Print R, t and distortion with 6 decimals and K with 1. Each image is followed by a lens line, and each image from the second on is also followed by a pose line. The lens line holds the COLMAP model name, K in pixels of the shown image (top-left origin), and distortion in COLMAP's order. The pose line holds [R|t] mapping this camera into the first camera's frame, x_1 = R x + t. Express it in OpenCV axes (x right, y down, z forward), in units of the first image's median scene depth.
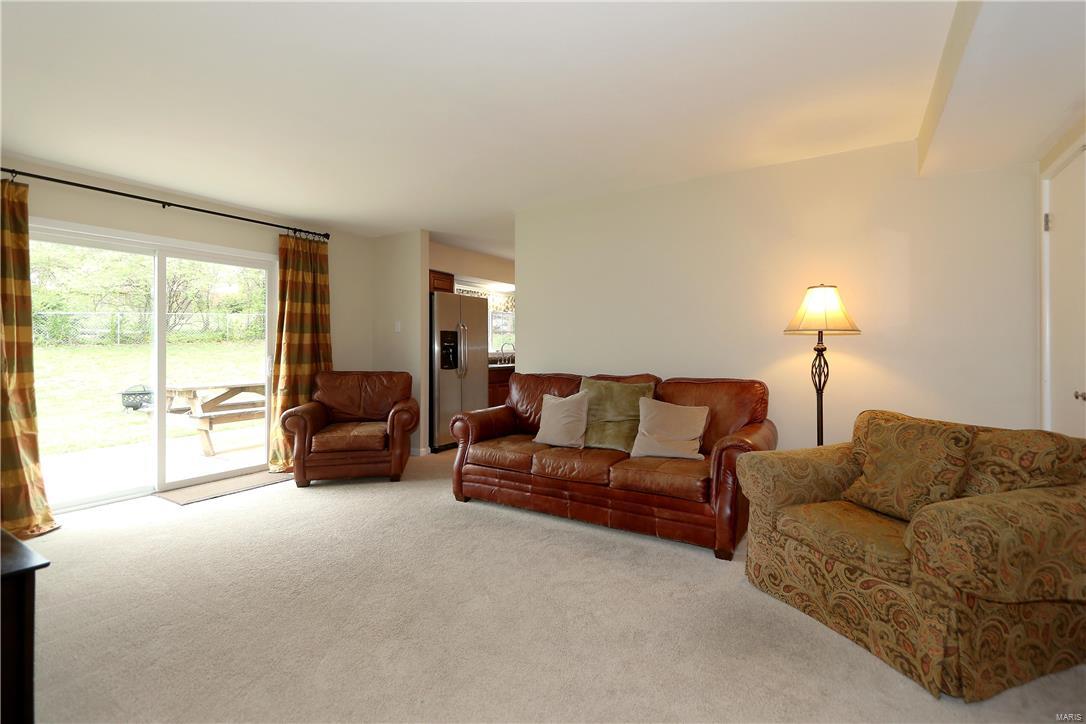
lens RADIAL K [[501.6, 0, 548.2], [0, 501.6, 359.1], [0, 0, 1]] dist [0.003987, -0.002316]
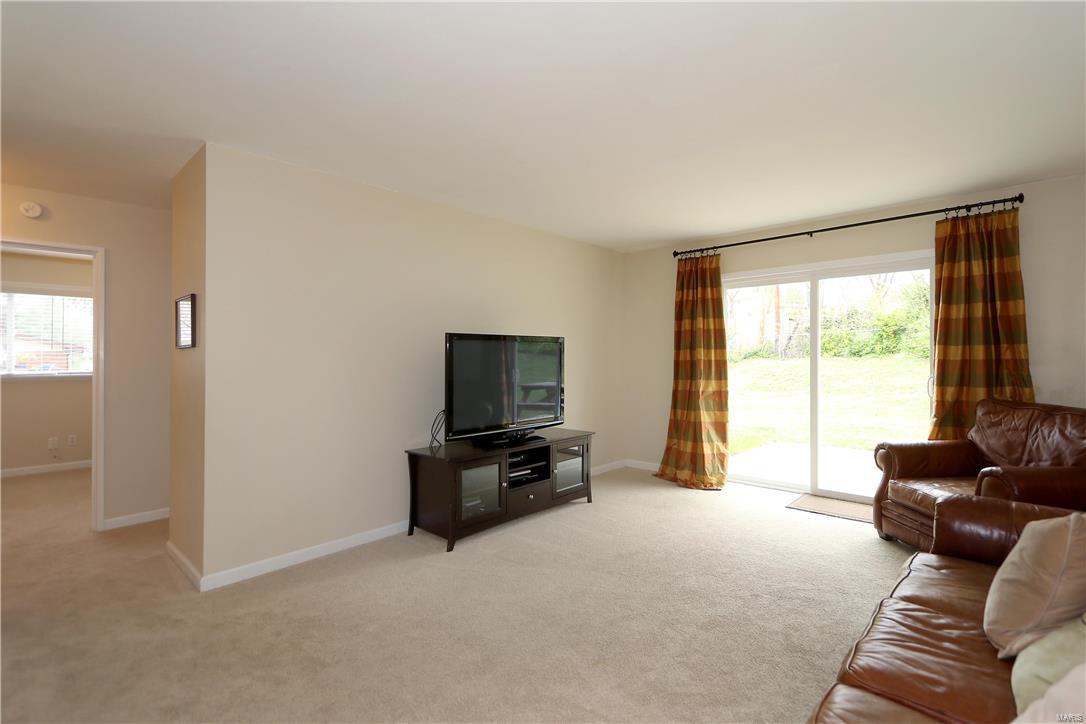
lens RADIAL K [[501.6, 0, 530.6], [0, 501.6, 358.0], [0, 0, 1]] dist [0.003987, -0.002316]
pose [[-0.214463, 0.008180, -0.976698, 0.392653], [-0.011876, 0.999869, 0.010982, -0.035695], [0.976660, 0.013954, -0.214338, 0.570007]]
